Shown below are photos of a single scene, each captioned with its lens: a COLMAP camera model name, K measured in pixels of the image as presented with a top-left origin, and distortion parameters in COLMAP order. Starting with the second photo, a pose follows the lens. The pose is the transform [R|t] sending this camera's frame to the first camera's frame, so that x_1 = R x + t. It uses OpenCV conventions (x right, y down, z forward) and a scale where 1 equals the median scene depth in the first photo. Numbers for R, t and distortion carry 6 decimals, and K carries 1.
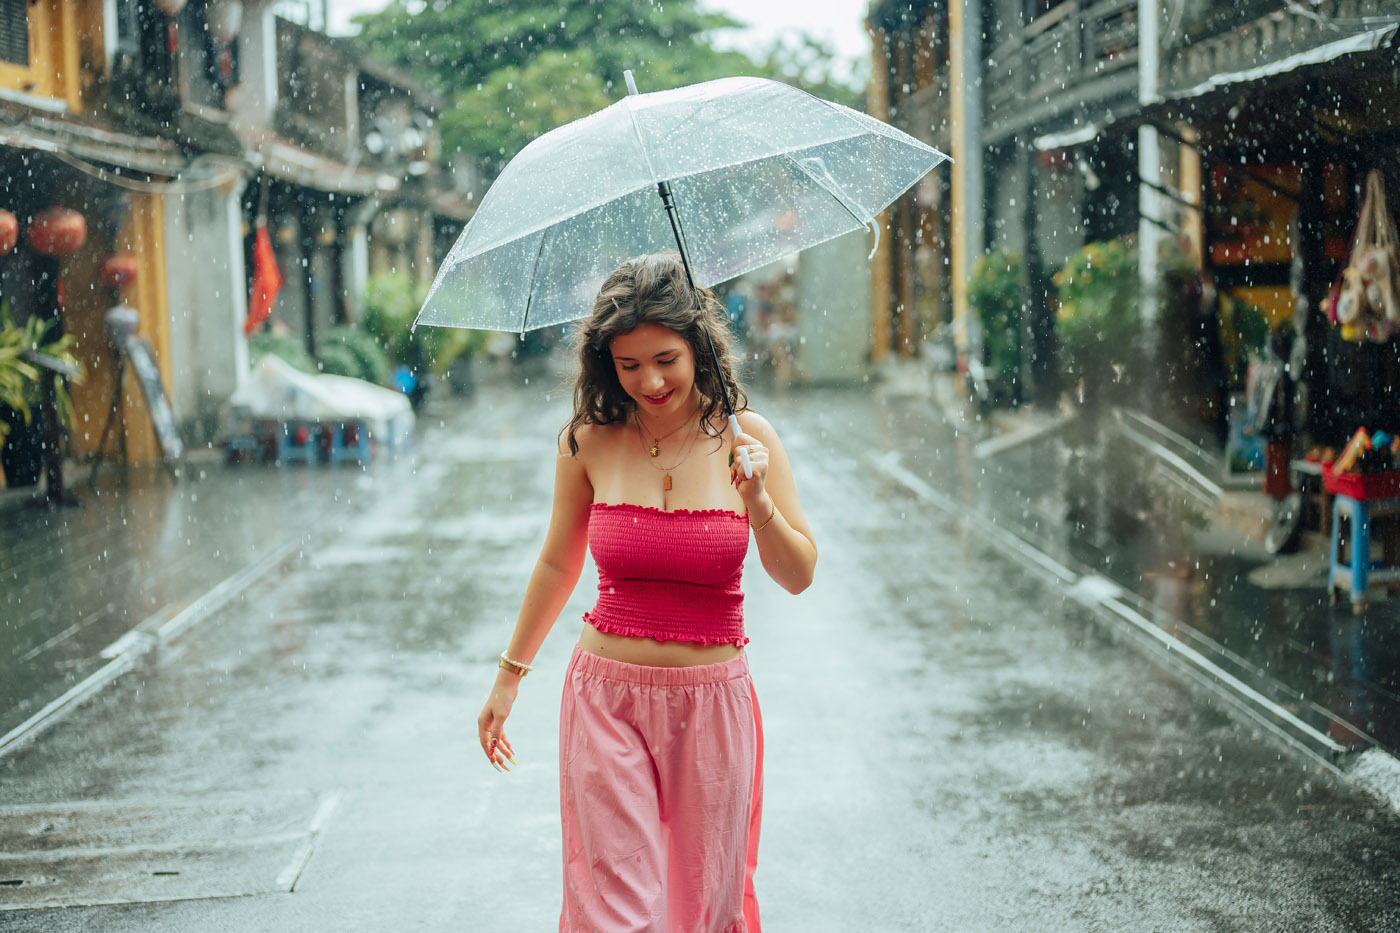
lens RADIAL K [[1952.1, 0, 702.8], [0, 1952.1, 462.9], [0, 0, 1]] dist [0.002011, 0.000000]
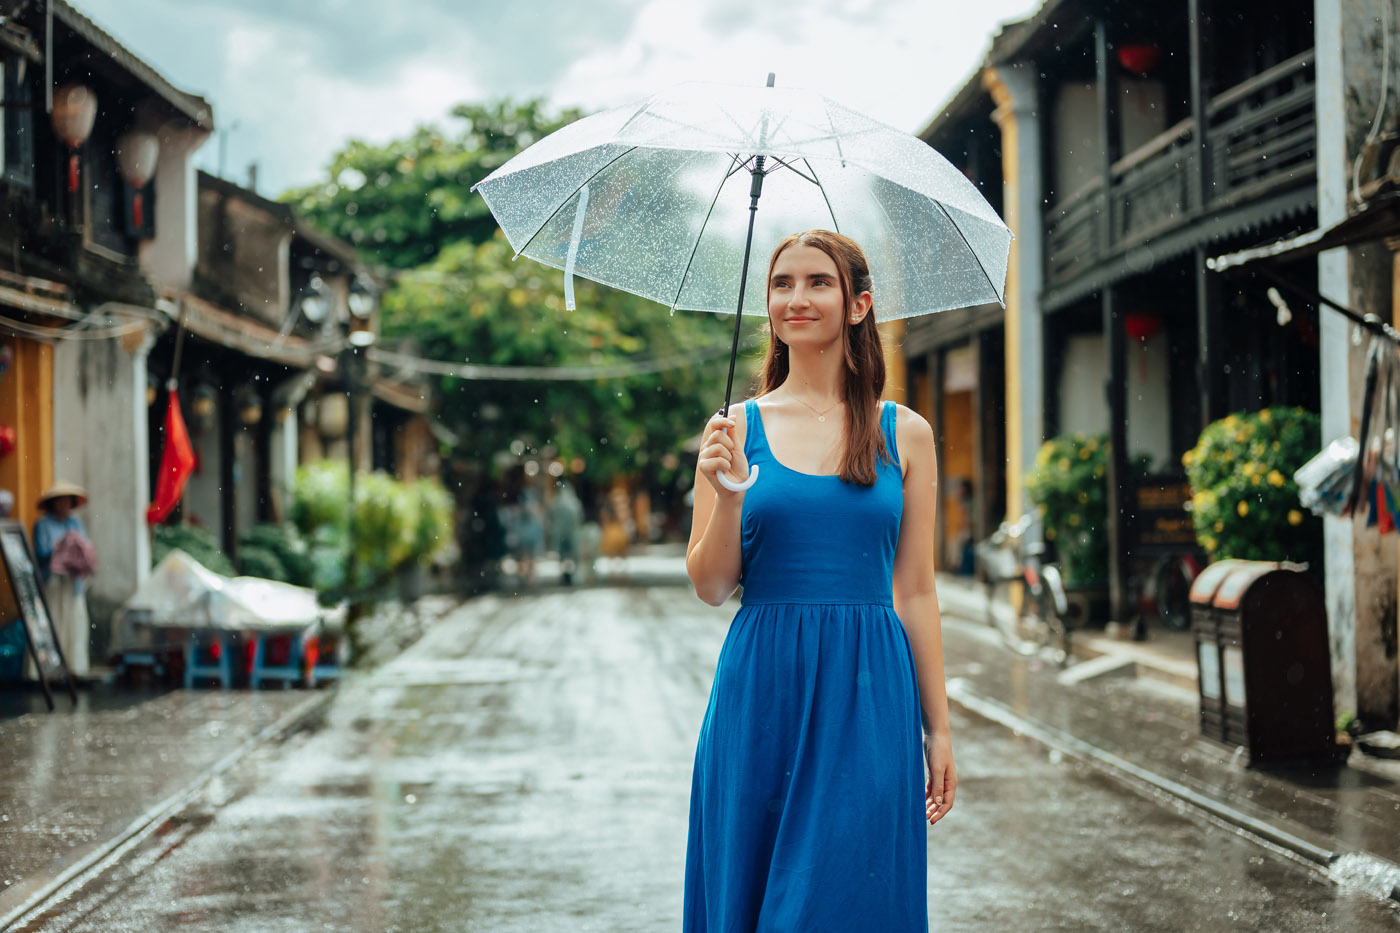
lens RADIAL K [[2072.9, 0, 699.2], [0, 2072.9, 496.5], [0, 0, 1]] dist [-0.017743, 0.000000]
pose [[0.999527, 0.014363, 0.027195, -0.030206], [-0.011677, 0.995269, -0.096454, 0.003004], [-0.028452, 0.096091, 0.994966, 0.141699]]
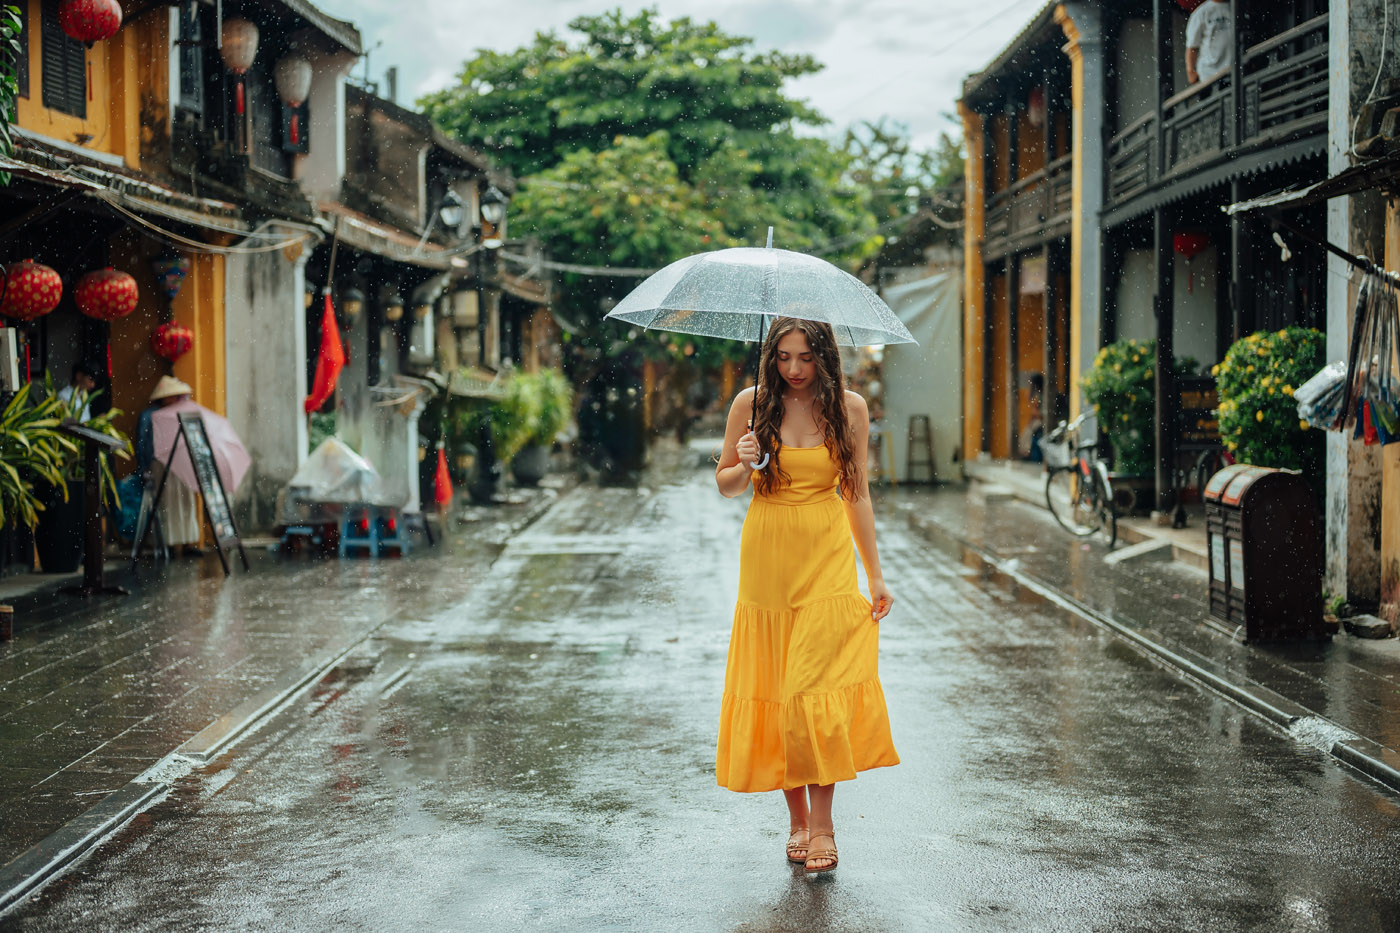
lens RADIAL K [[1952.1, 0, 700.7], [0, 1952.1, 478.0], [0, 0, 1]] dist [0.002011, 0.000000]
pose [[0.999351, 0.025314, -0.025625, -0.023594], [-0.026376, 0.998770, -0.041994, -0.000881], [0.024530, 0.042642, 0.998789, 0.083129]]
